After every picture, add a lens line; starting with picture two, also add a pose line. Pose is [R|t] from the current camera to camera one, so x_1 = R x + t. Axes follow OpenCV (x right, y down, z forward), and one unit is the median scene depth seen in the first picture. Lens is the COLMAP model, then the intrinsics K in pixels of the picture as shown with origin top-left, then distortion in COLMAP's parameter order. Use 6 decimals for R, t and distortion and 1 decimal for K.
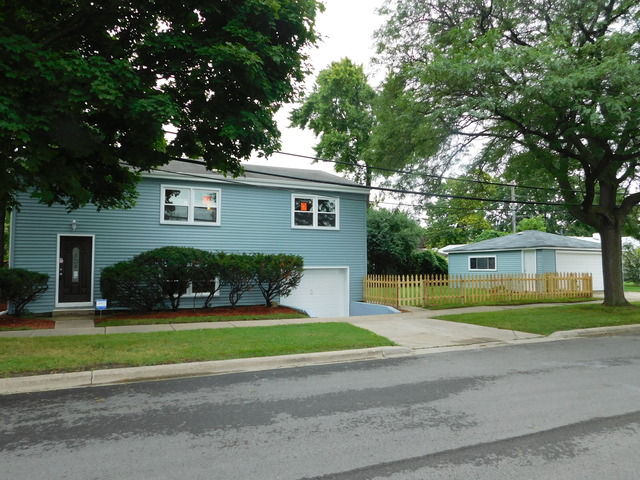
lens RADIAL K [[465.8, 0, 320.0], [0, 465.8, 240.0], [0, 0, 1]] dist [-0.006293, -0.002219]
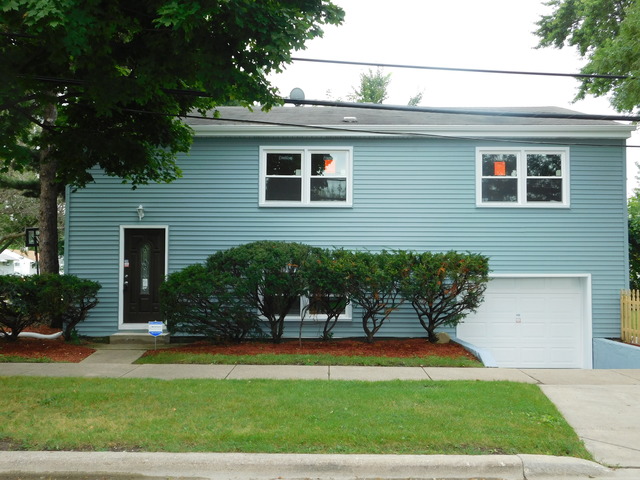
lens RADIAL K [[669.1, 0, 320.0], [0, 669.1, 240.0], [0, 0, 1]] dist [0.009004, -0.000227]
pose [[0.905881, -0.015238, -0.423258, 0.125045], [0.019731, 0.999786, 0.006235, 0.007300], [0.423072, -0.013999, 0.905988, 0.180665]]
